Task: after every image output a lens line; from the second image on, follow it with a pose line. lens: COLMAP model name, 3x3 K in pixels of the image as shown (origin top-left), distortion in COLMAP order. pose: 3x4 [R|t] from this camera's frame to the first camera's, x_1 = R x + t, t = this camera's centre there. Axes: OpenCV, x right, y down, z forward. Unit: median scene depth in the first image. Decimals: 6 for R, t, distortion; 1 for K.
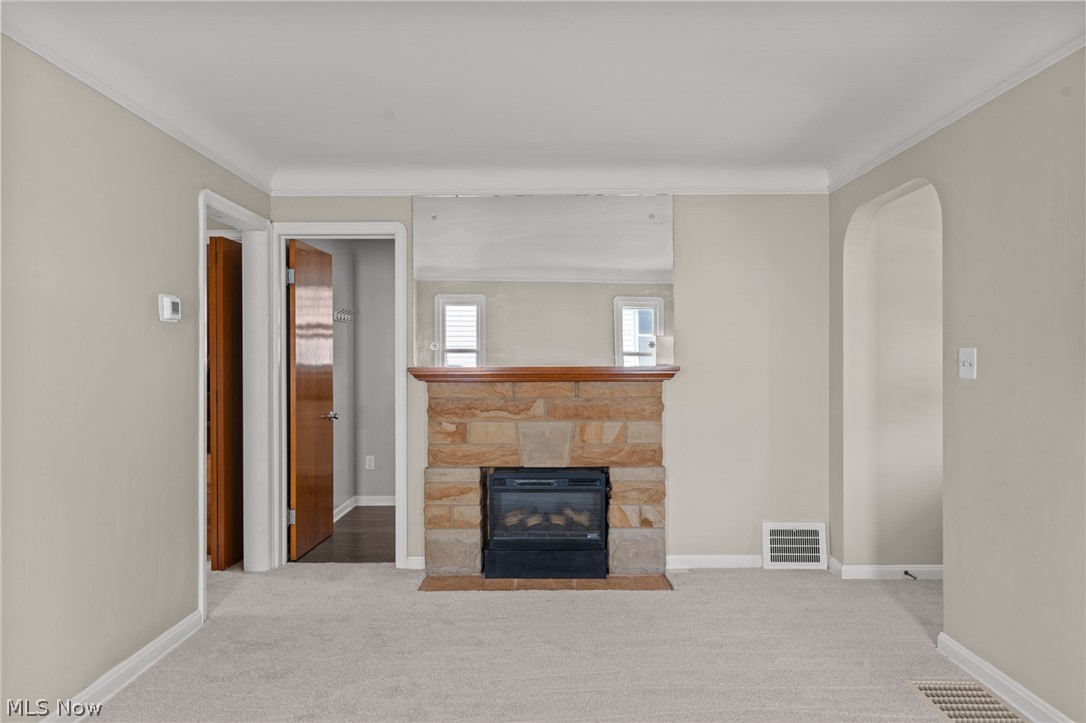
lens RADIAL K [[726.9, 0, 543.8], [0, 726.9, 360.9], [0, 0, 1]] dist [0.006926, 0.000168]
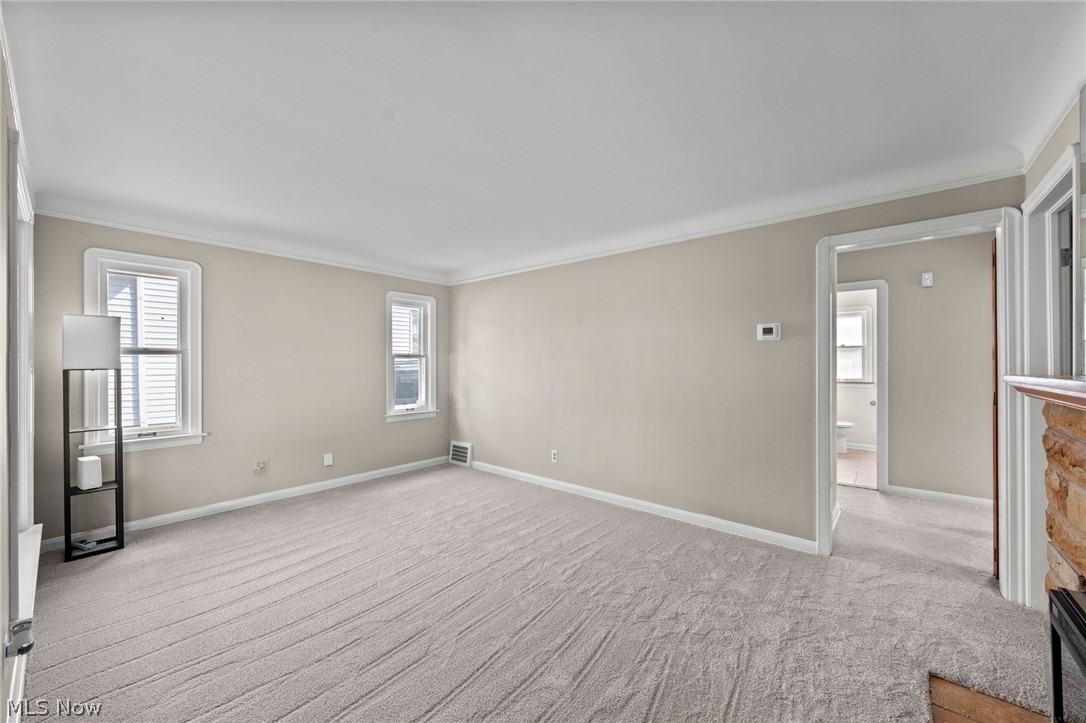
lens RADIAL K [[415.7, 0, 544.8], [0, 415.7, 362.4], [0, 0, 1]] dist [-0.000107, -0.000005]
pose [[-0.667740, 0.002350, -0.744391, 0.373552], [0.001106, 0.999997, 0.002165, -0.004842], [0.744394, 0.000623, -0.667740, 0.920239]]
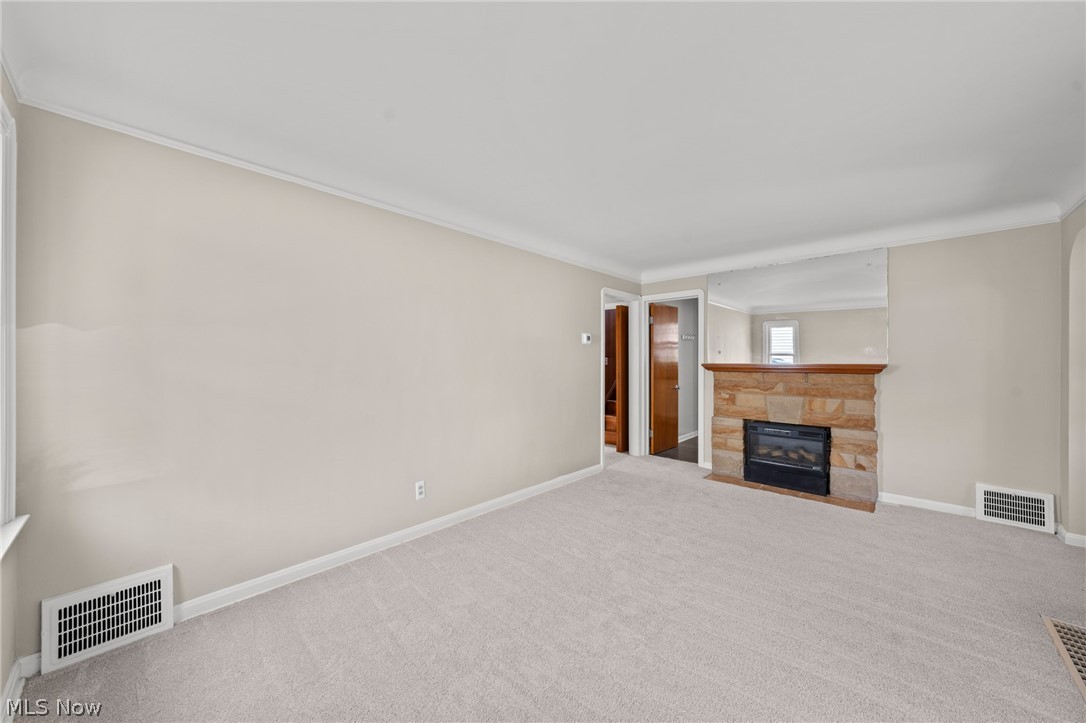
lens RADIAL K [[401.7, 0, 550.8], [0, 401.7, 361.6], [0, 0, 1]] dist [0.000886, 0.000260]
pose [[0.730427, 0.004157, -0.682979, 0.243080], [-0.003204, 0.999991, 0.002660, 0.001935], [0.682984, 0.000245, 0.730434, -0.058972]]
